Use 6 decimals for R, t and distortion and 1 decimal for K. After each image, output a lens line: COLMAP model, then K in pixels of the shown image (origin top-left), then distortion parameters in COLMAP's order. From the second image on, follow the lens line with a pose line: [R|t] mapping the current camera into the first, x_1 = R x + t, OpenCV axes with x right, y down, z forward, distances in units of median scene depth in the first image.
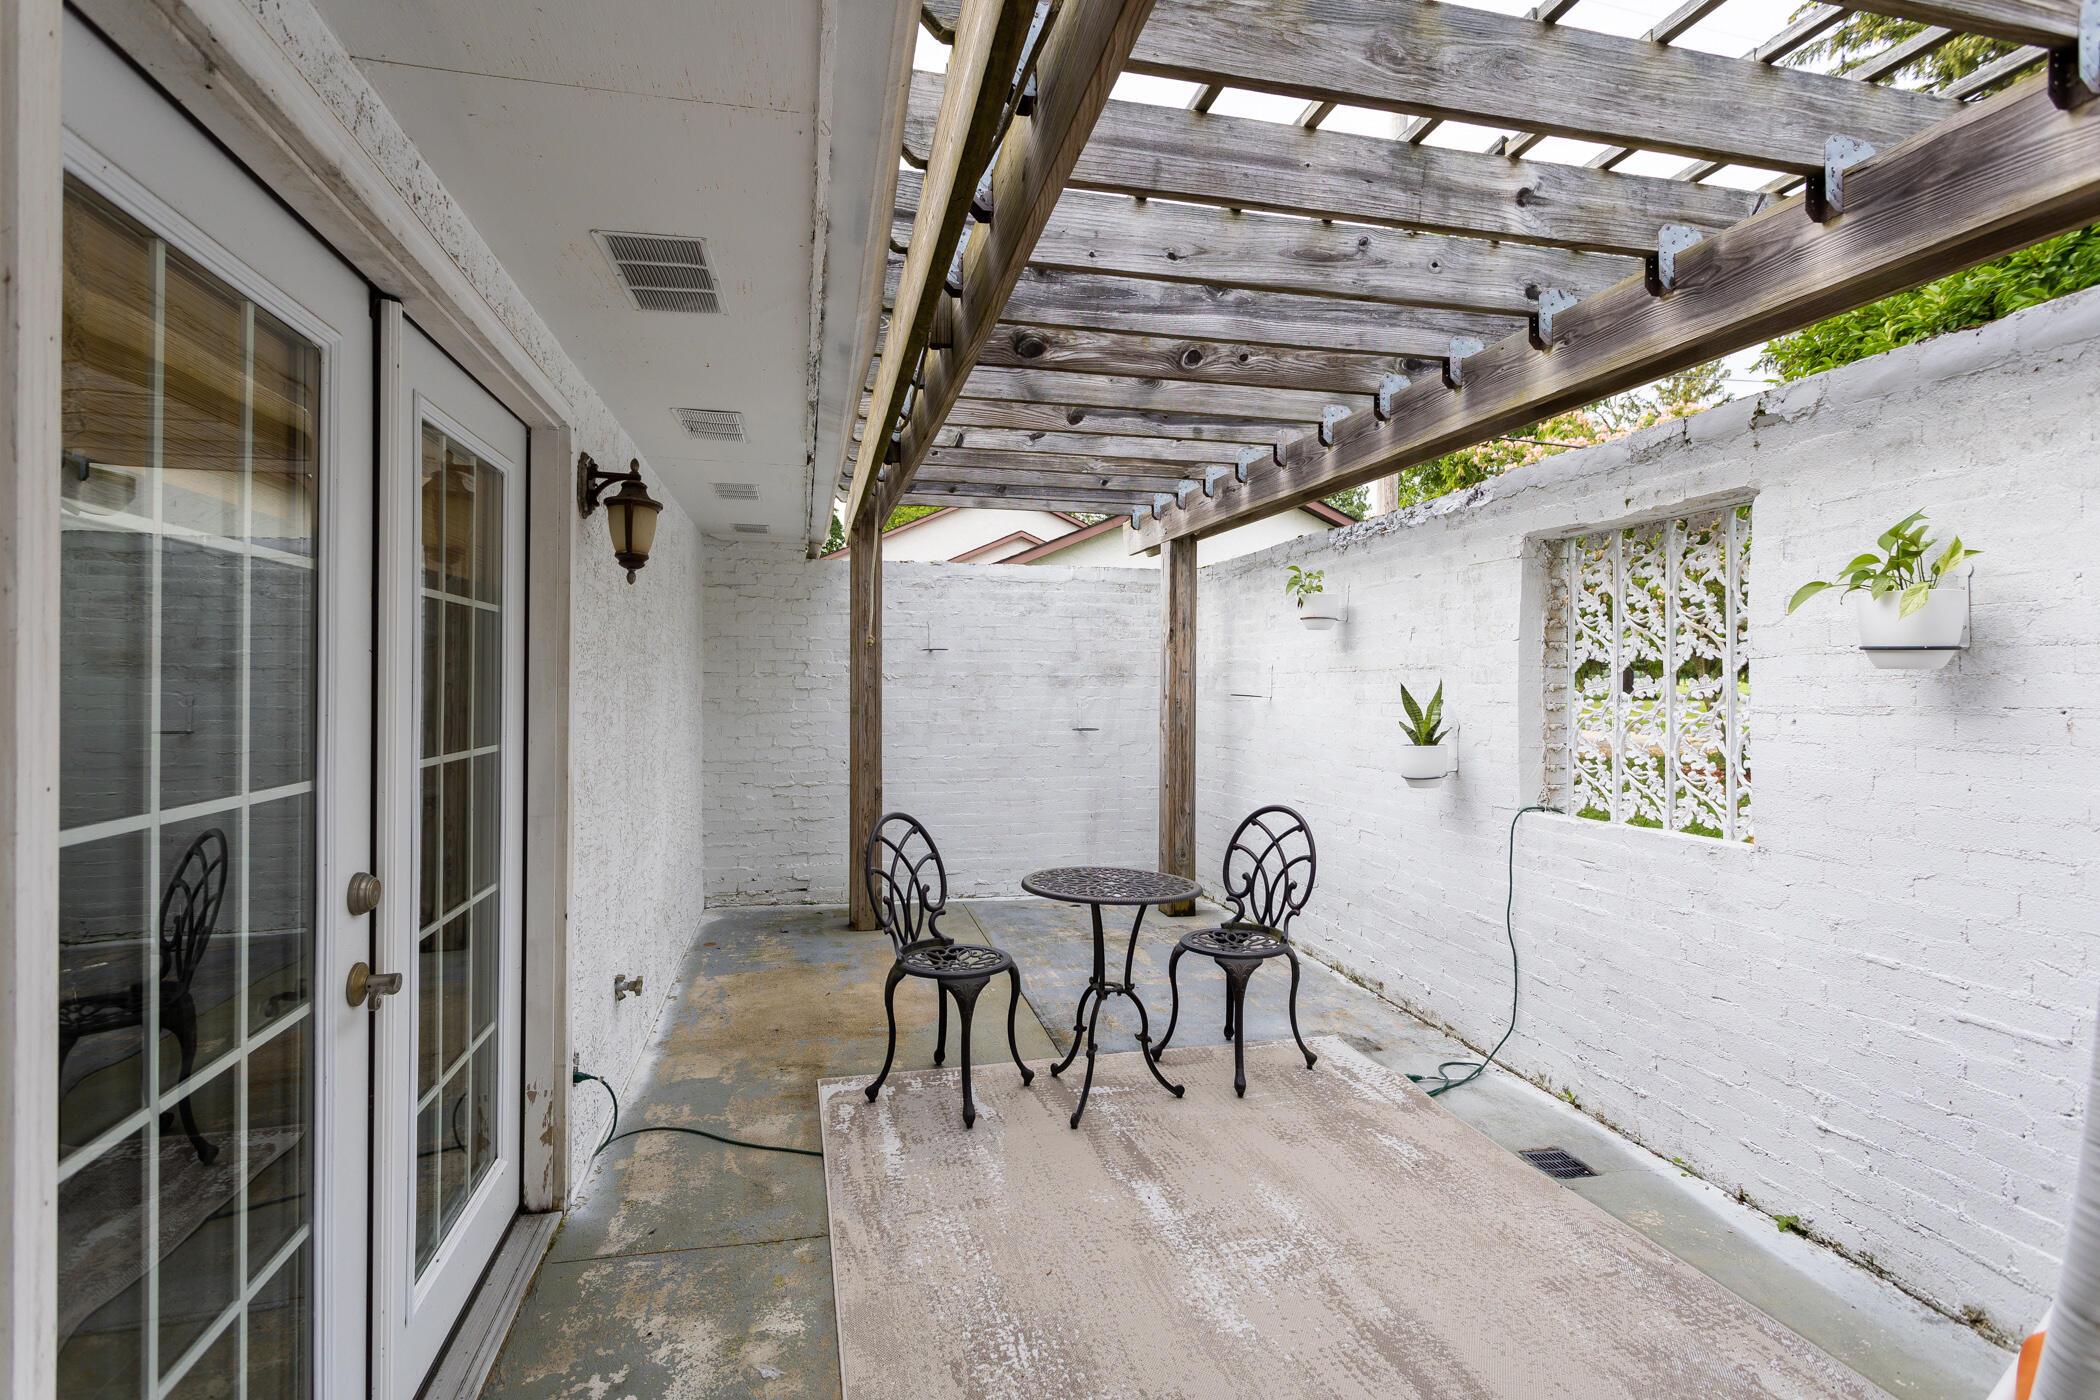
lens RADIAL K [[1014.3, 0, 1047.8], [0, 1014.3, 688.3], [0, 0, 1]] dist [-0.010510, 0.016614]
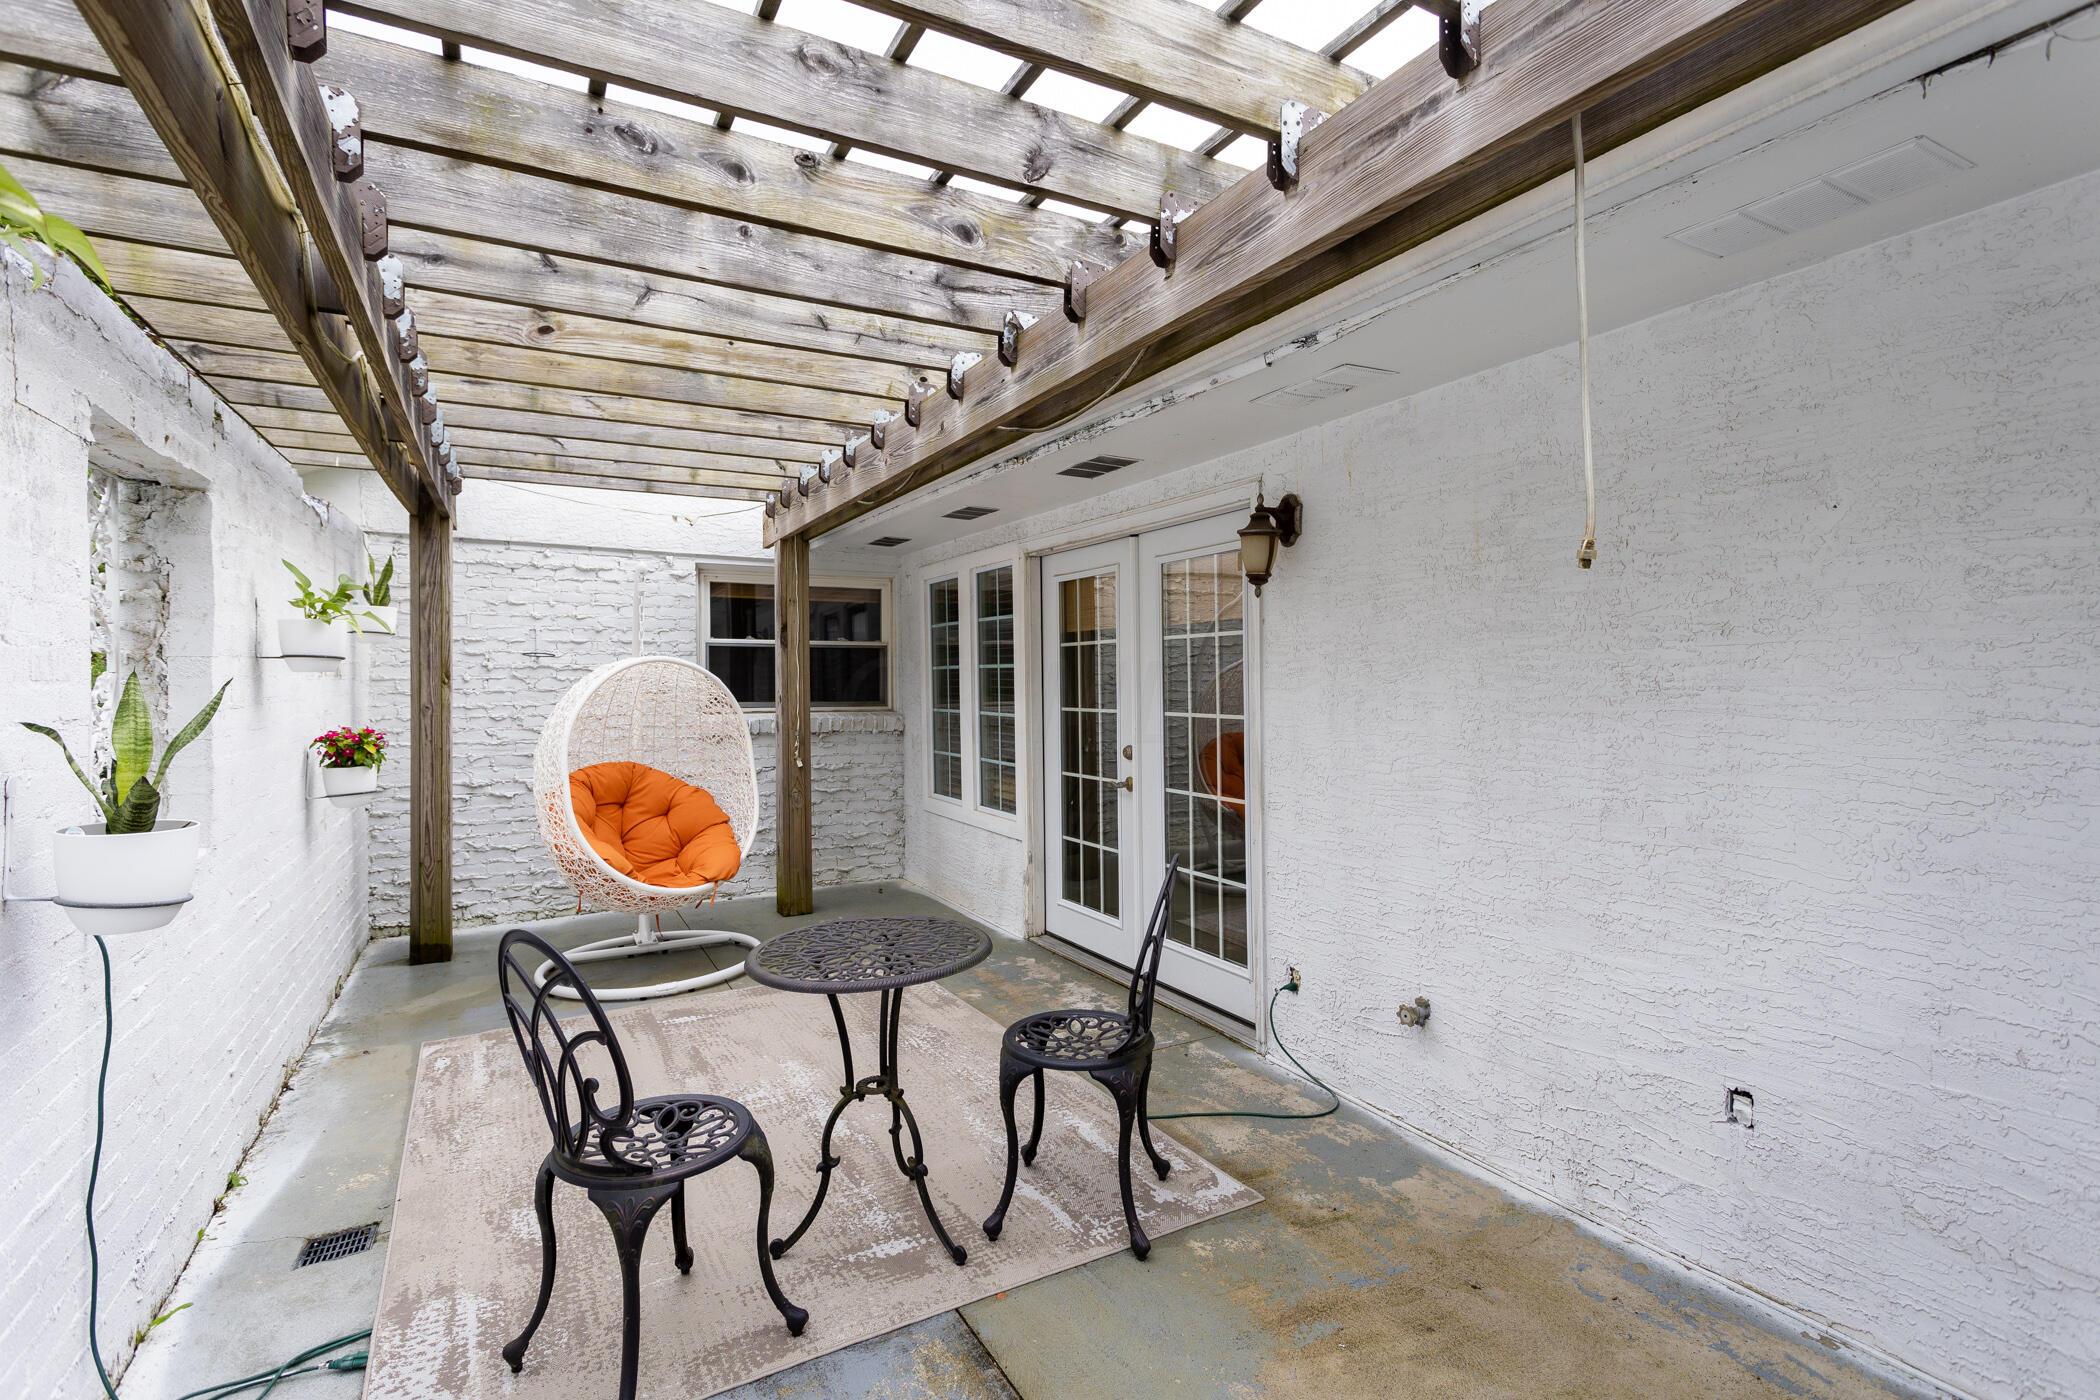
lens RADIAL K [[1014.3, 0, 1046.8], [0, 1014.3, 694.1], [0, 0, 1]] dist [-0.010510, 0.016614]
pose [[-0.967684, 0.009273, -0.251997, 0.125839], [0.004567, 0.999804, 0.019253, -0.007319], [0.252126, 0.017480, -0.967537, 1.792669]]
